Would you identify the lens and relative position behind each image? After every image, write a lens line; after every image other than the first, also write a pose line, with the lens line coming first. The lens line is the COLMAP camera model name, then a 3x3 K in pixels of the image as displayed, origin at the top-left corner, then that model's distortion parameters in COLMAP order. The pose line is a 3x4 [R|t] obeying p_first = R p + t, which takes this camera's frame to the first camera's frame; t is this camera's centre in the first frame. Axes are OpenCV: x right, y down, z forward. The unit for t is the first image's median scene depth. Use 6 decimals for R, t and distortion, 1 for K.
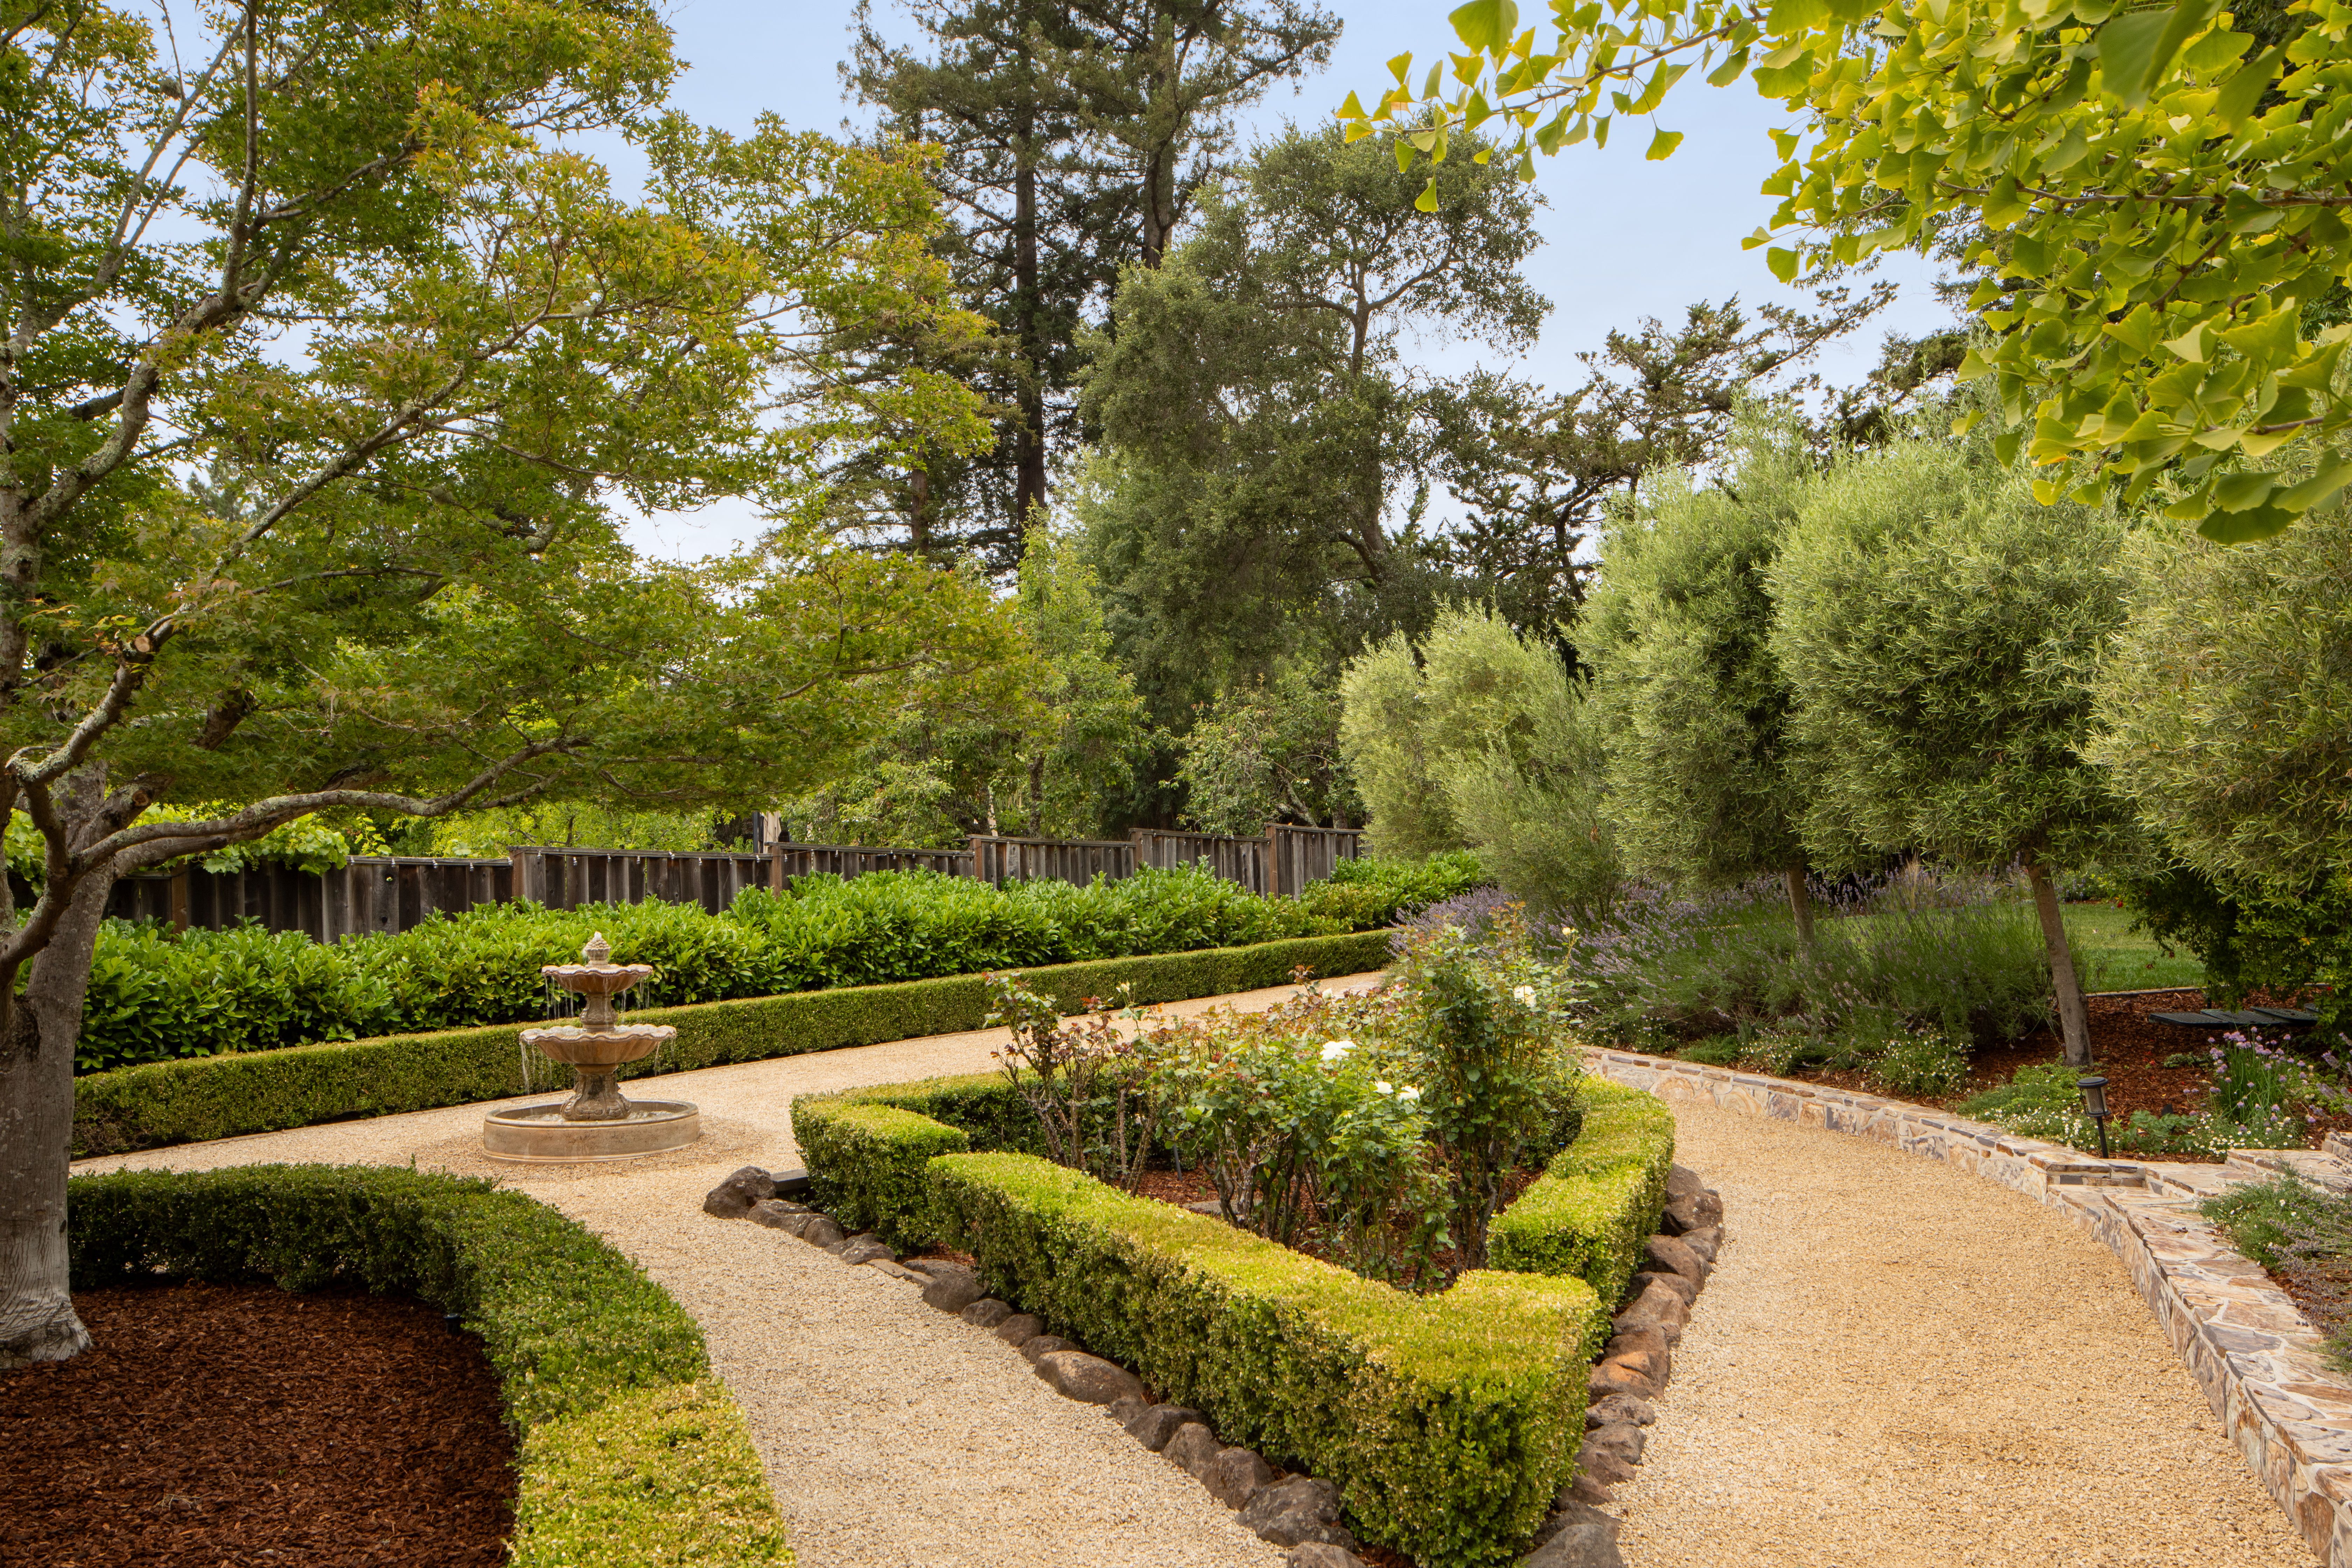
lens RADIAL K [[1595.1, 0, 1168.8], [0, 1595.1, 919.4], [0, 0, 1]] dist [-0.006940, 0.007950]
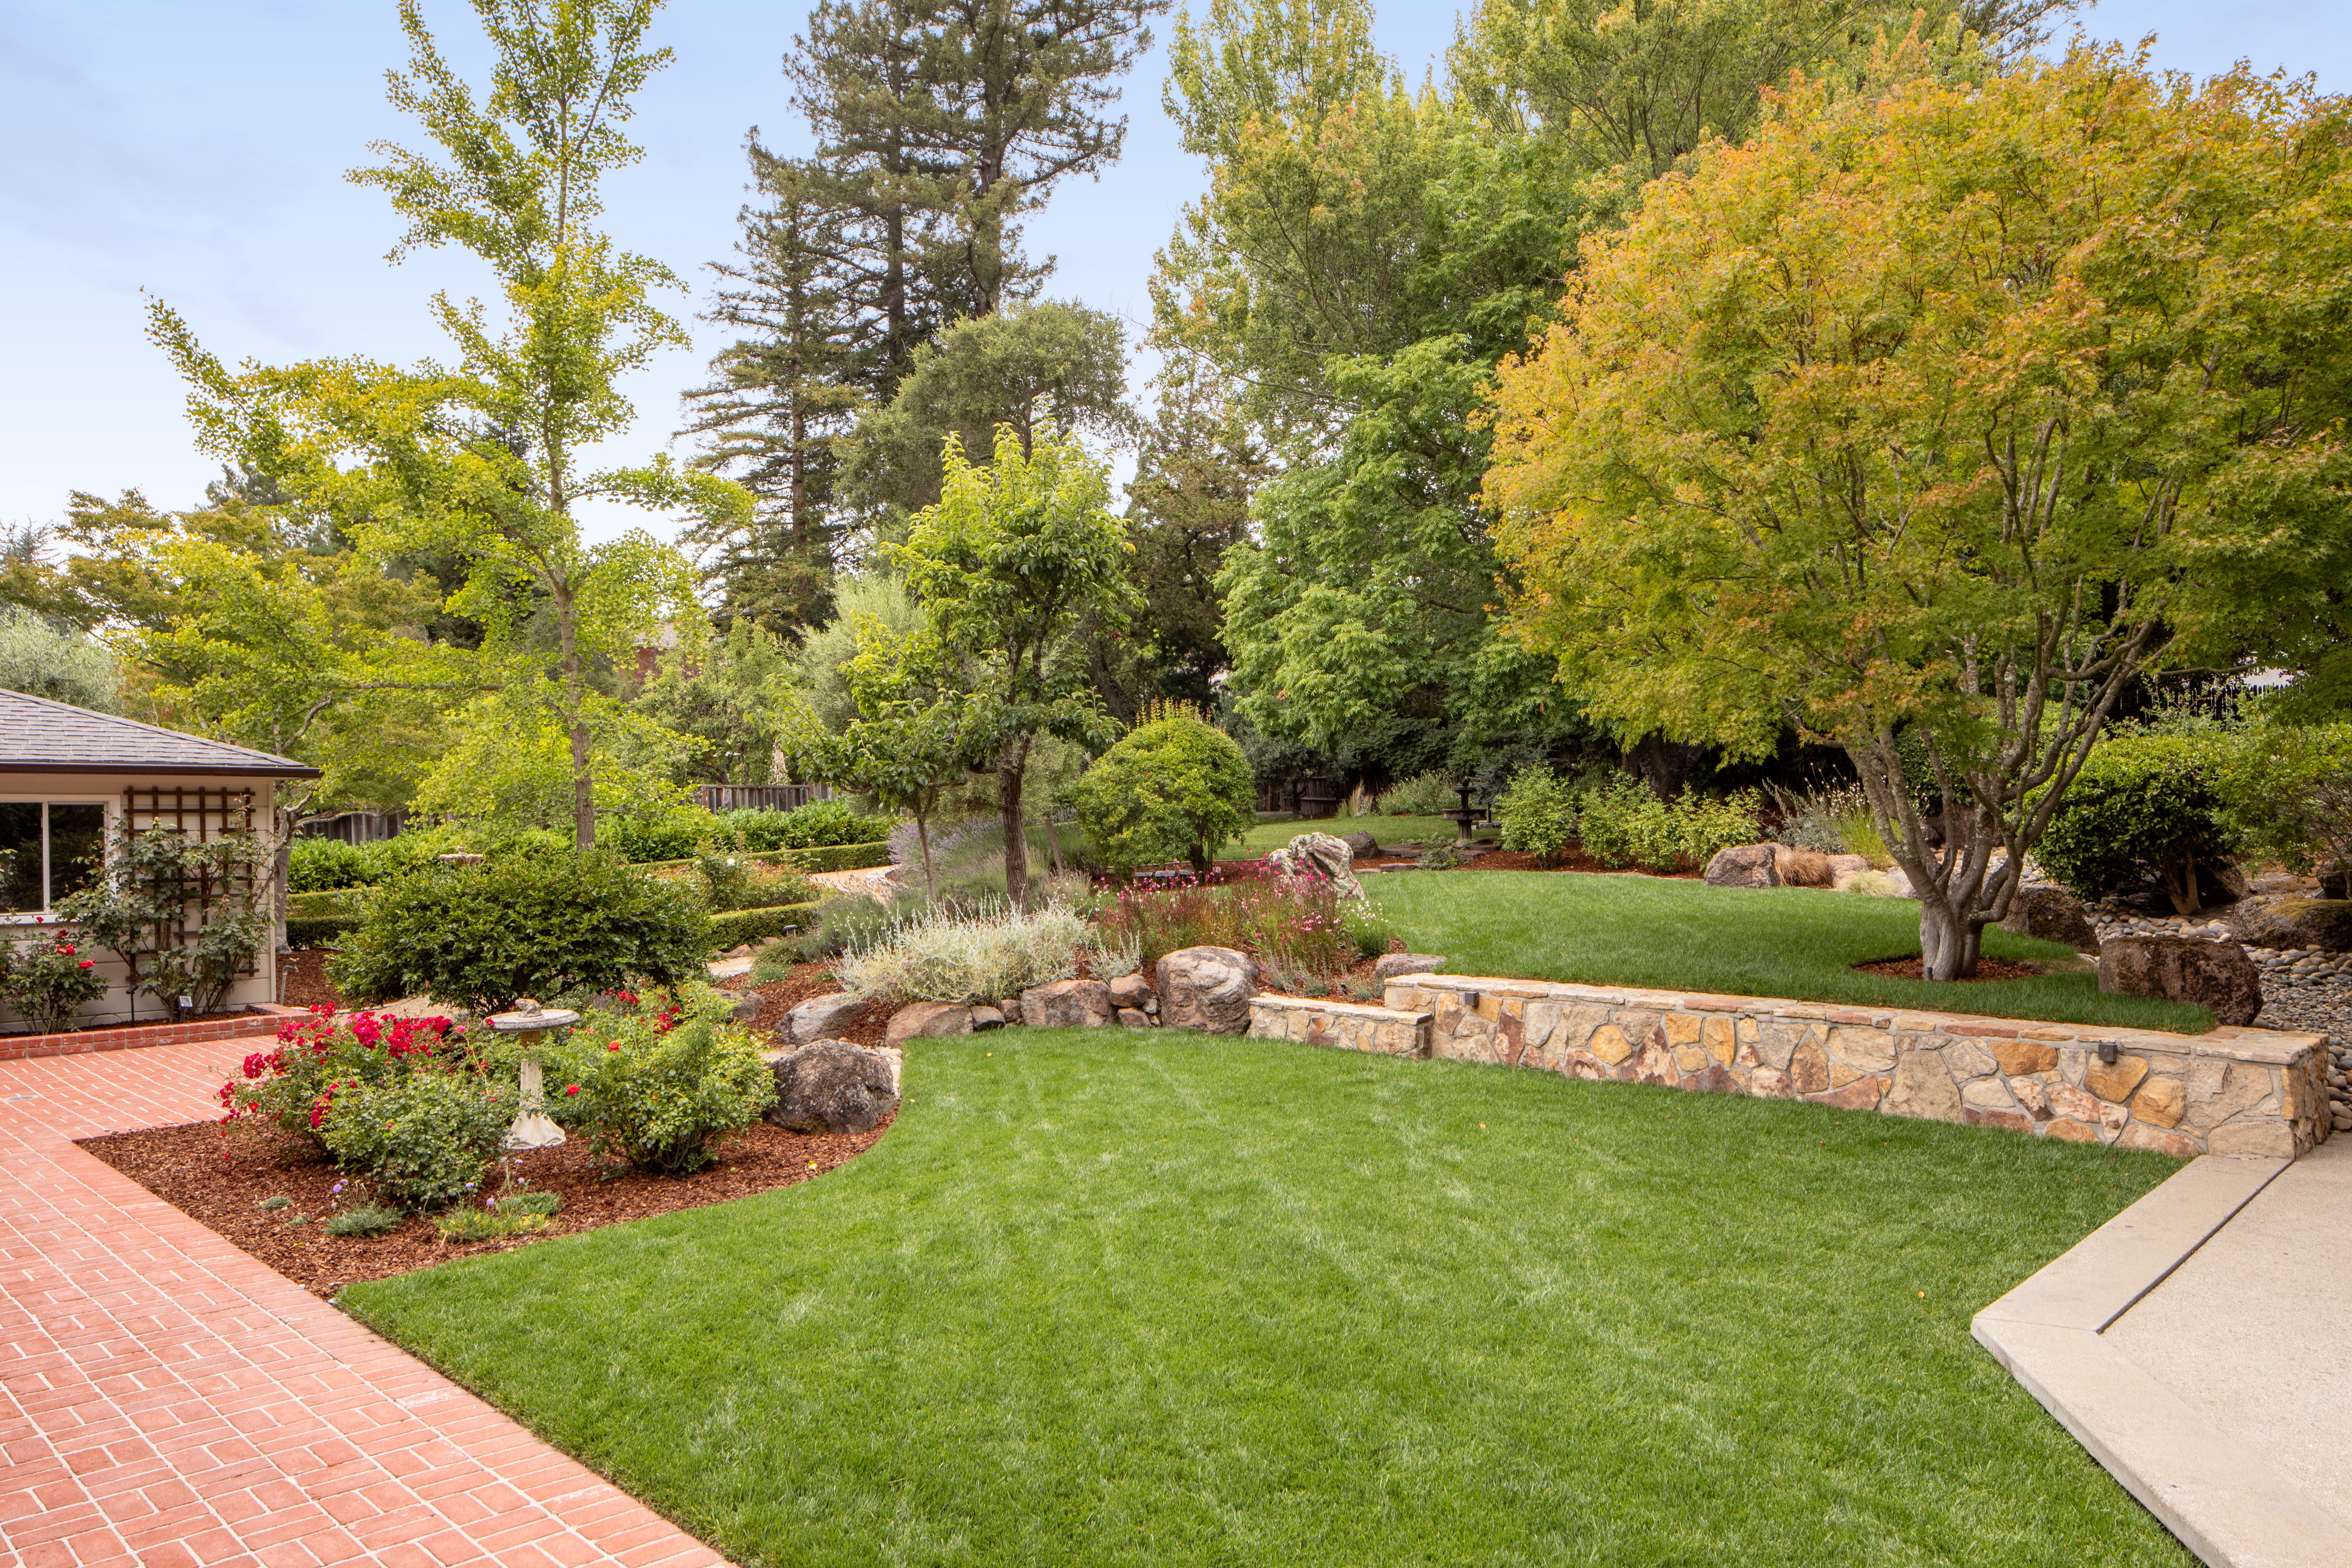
lens RADIAL K [[1595.1, 0, 1183.6], [0, 1595.1, 829.9], [0, 0, 1]] dist [-0.006940, 0.007950]
pose [[0.999969, -0.004387, -0.006467, 0.761169], [0.004449, 0.999944, 0.009627, -0.026249], [0.006424, -0.009655, 0.999933, -1.436932]]
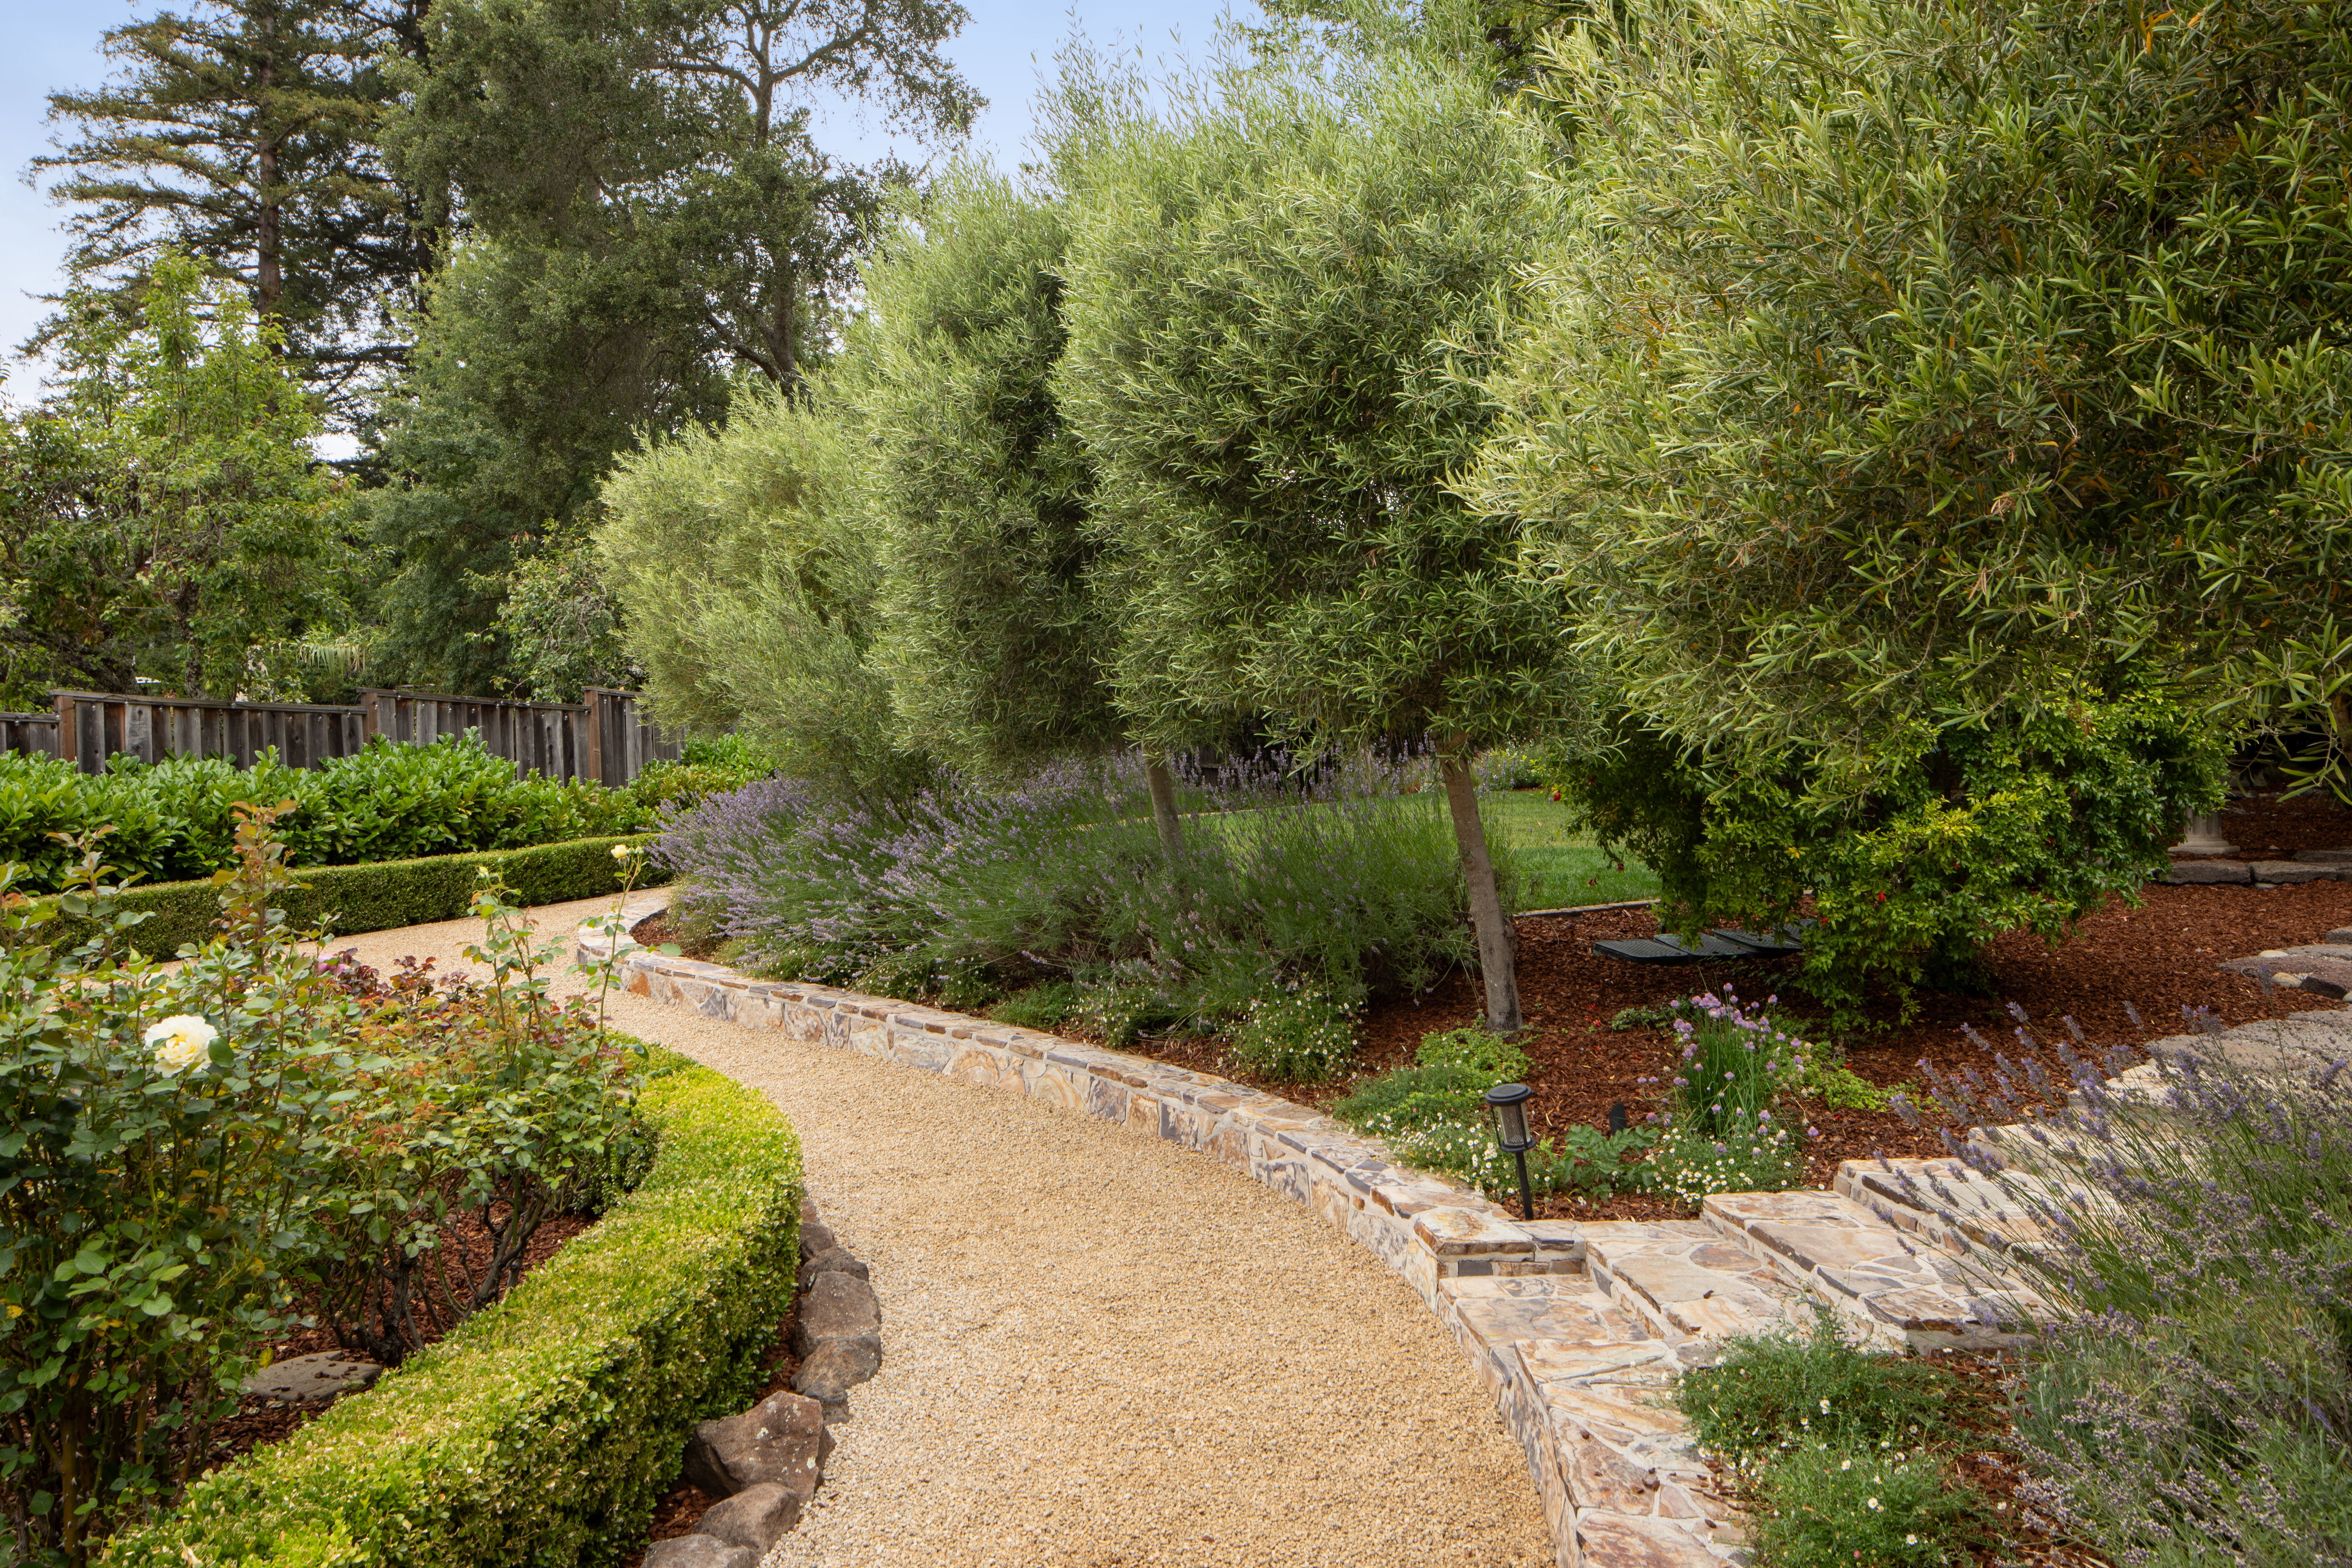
lens RADIAL K [[1595.1, 0, 1171.1], [0, 1595.1, 802.3], [0, 0, 1]] dist [-0.006940, 0.007950]
pose [[0.957789, -0.004111, 0.287441, 0.229583], [0.003982, 0.999992, 0.001034, -0.007872], [-0.287443, 0.000154, 0.957798, 0.369893]]
